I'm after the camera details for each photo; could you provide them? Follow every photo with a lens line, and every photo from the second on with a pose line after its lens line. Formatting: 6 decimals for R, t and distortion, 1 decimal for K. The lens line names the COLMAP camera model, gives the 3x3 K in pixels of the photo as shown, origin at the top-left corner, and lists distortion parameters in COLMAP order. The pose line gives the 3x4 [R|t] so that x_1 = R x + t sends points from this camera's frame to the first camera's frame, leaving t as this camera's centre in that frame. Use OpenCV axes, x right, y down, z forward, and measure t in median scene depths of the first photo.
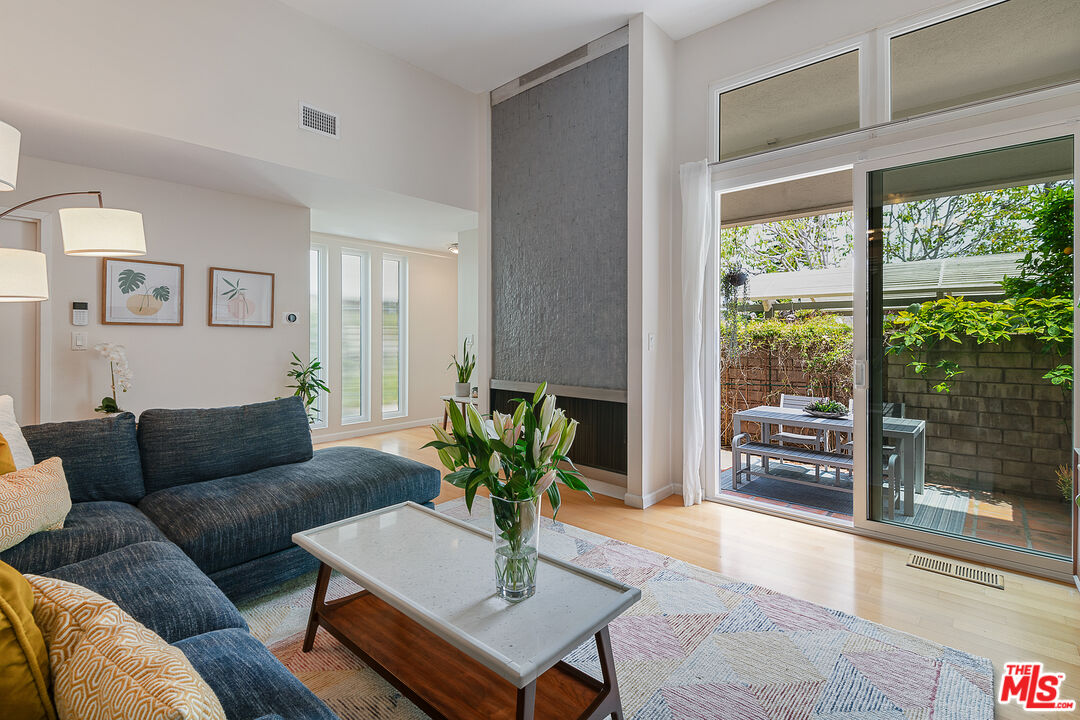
lens RADIAL K [[480.6, 0, 562.6], [0, 480.6, 335.9], [0, 0, 1]] dist [0.017714, -0.000107]
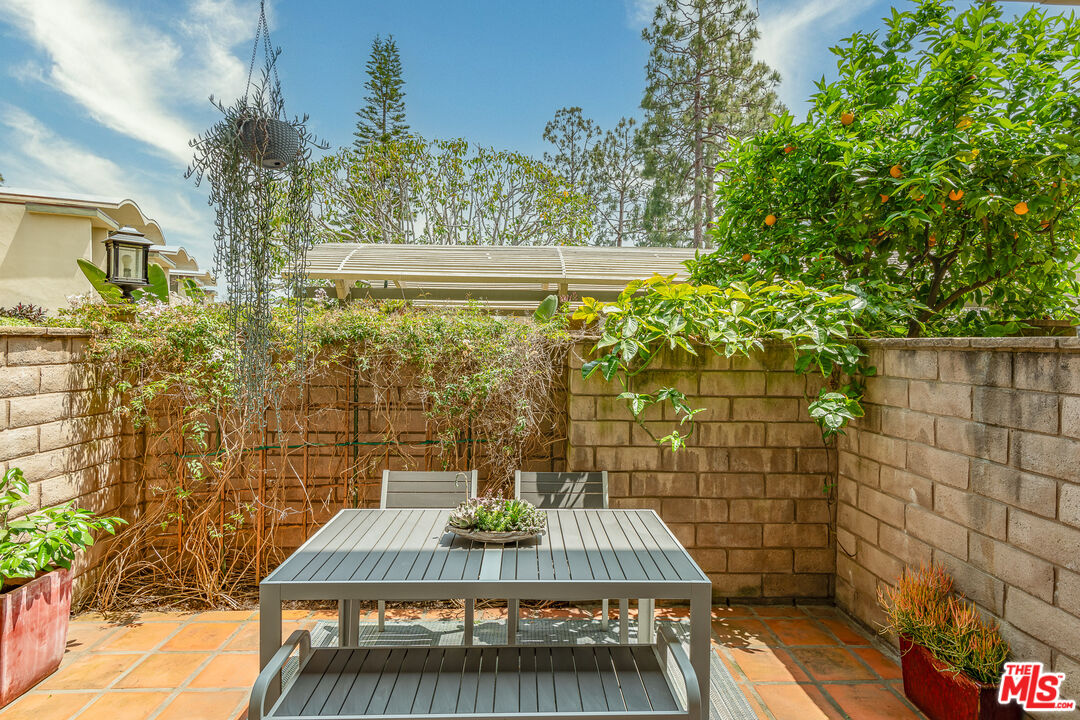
lens RADIAL K [[577.8, 0, 534.7], [0, 577.8, 357.5], [0, 0, 1]] dist [0.020660, -0.001373]
pose [[0.741853, -0.009788, 0.670492, 0.240848], [-0.010770, 0.999591, 0.026509, 0.001373], [-0.670476, -0.026887, 0.741443, 0.618715]]
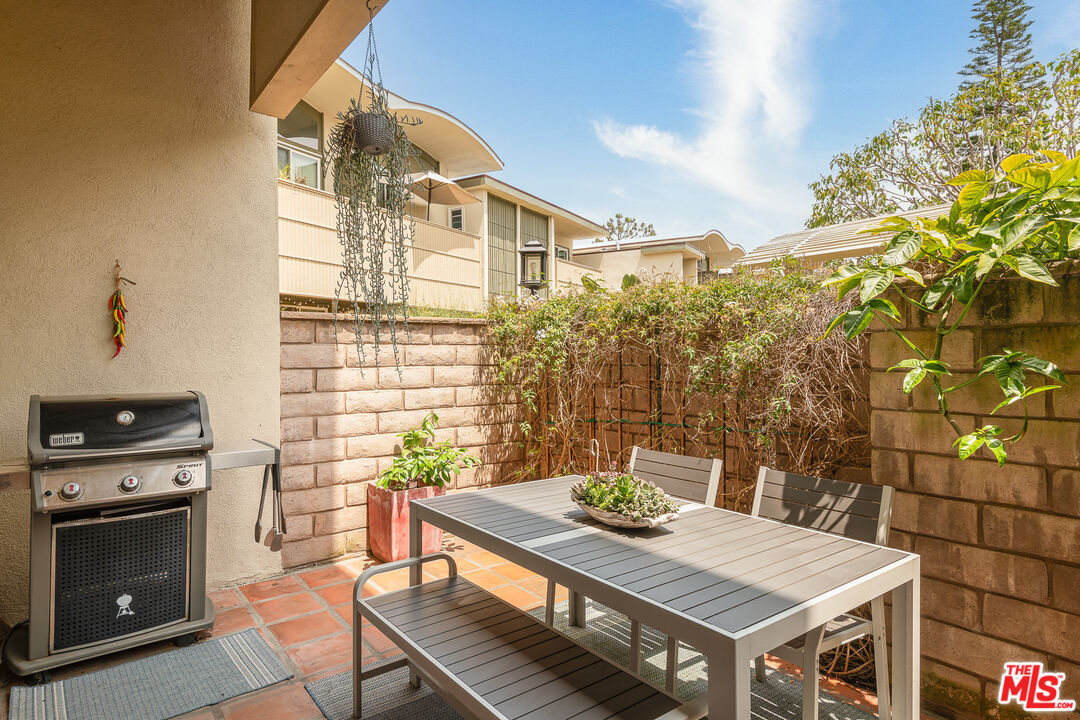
lens RADIAL K [[592.1, 0, 544.6], [0, 592.1, 355.5], [0, 0, 1]] dist [0.034180, -0.005023]
pose [[0.981052, -0.011314, -0.193414, 0.578089], [0.011663, 0.999932, 0.000666, 0.049586], [0.193393, -0.002909, 0.981117, 0.581303]]
